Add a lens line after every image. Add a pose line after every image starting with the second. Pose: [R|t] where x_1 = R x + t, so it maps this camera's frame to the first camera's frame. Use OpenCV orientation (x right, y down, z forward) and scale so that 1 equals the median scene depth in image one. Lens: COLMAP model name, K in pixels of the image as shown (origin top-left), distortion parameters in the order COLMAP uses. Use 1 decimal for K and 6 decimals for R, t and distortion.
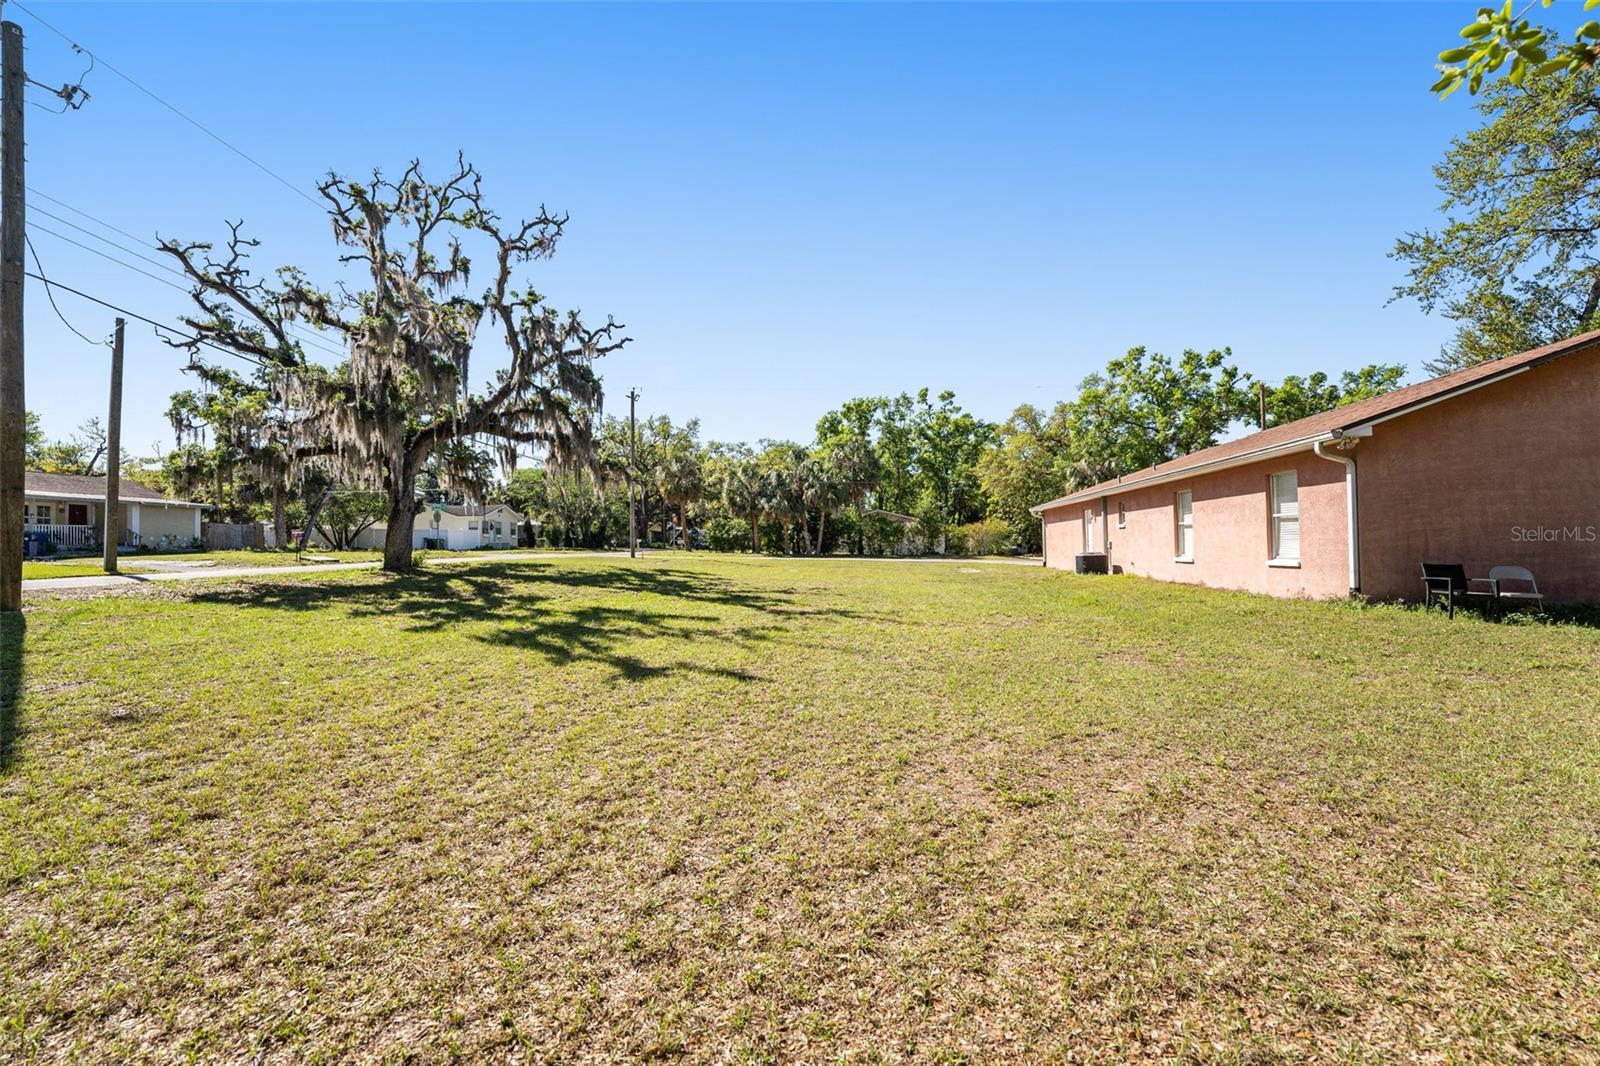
lens RADIAL K [[648.7, 0, 798.0], [0, 648.7, 541.4], [0, 0, 1]] dist [-0.013527, 0.000256]
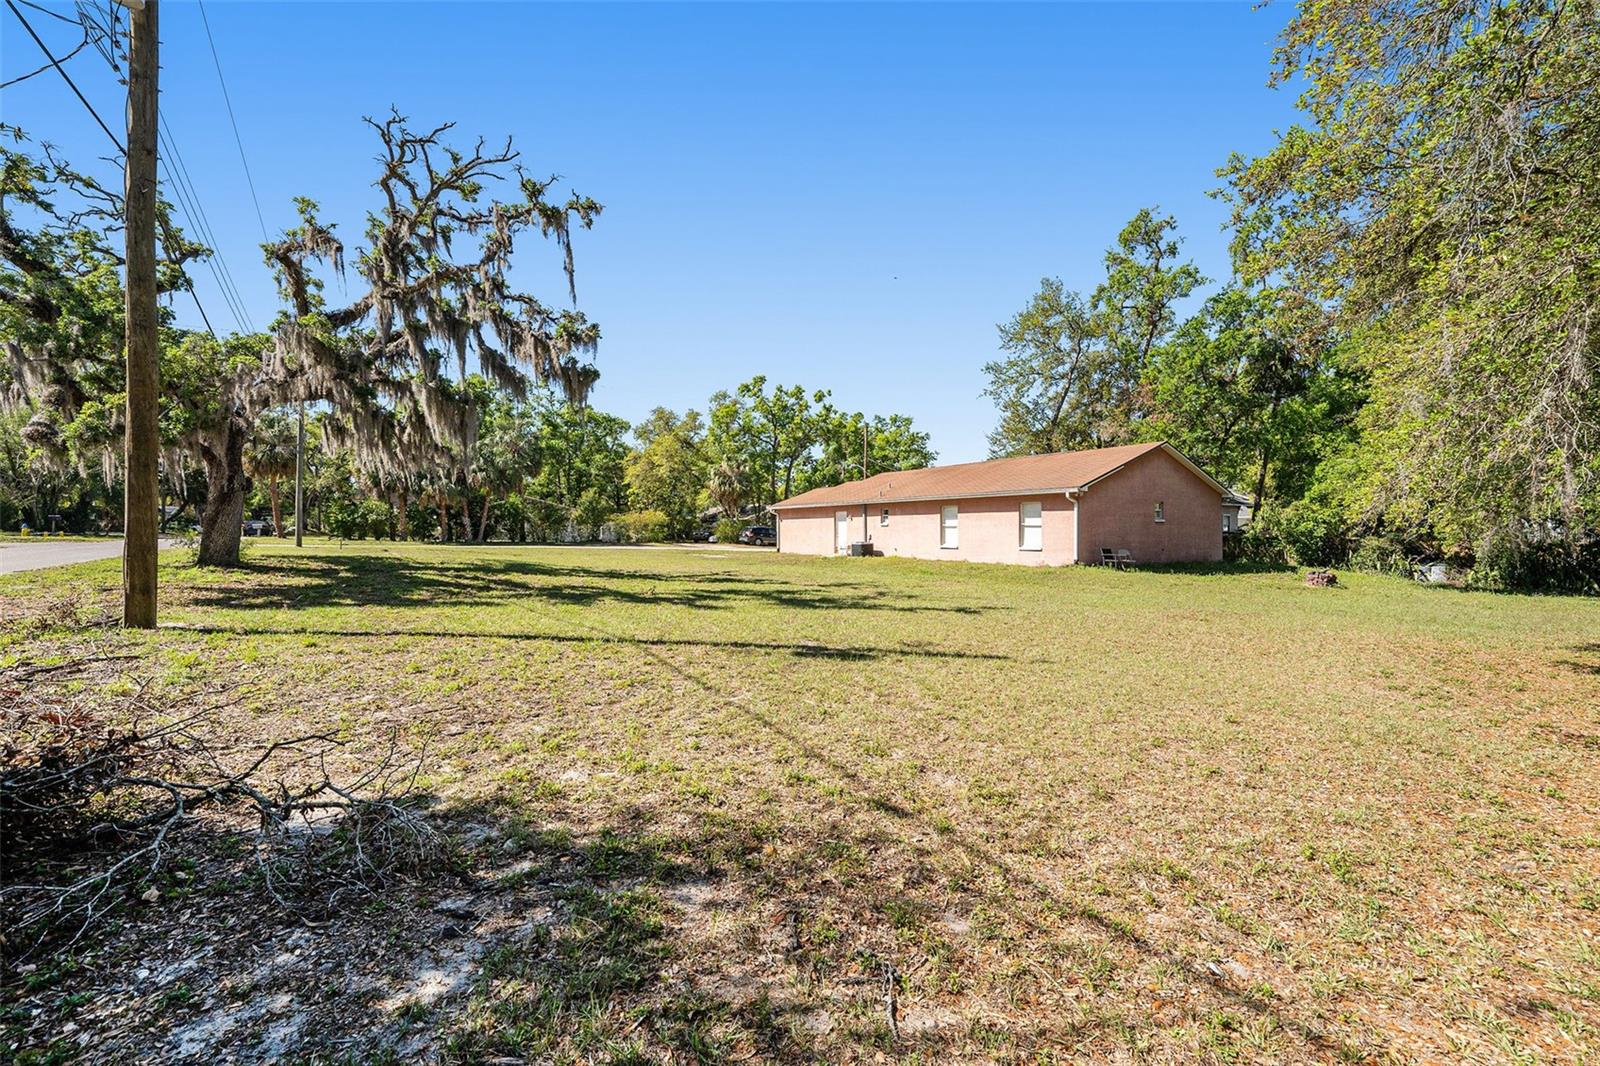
lens RADIAL K [[648.7, 0, 798.0], [0, 648.7, 541.4], [0, 0, 1]] dist [-0.013527, 0.000256]
pose [[0.774079, 0.002251, 0.633085, -0.569198], [-0.014821, 0.999784, 0.014568, -0.003143], [-0.632915, -0.020660, 0.773946, -0.047267]]
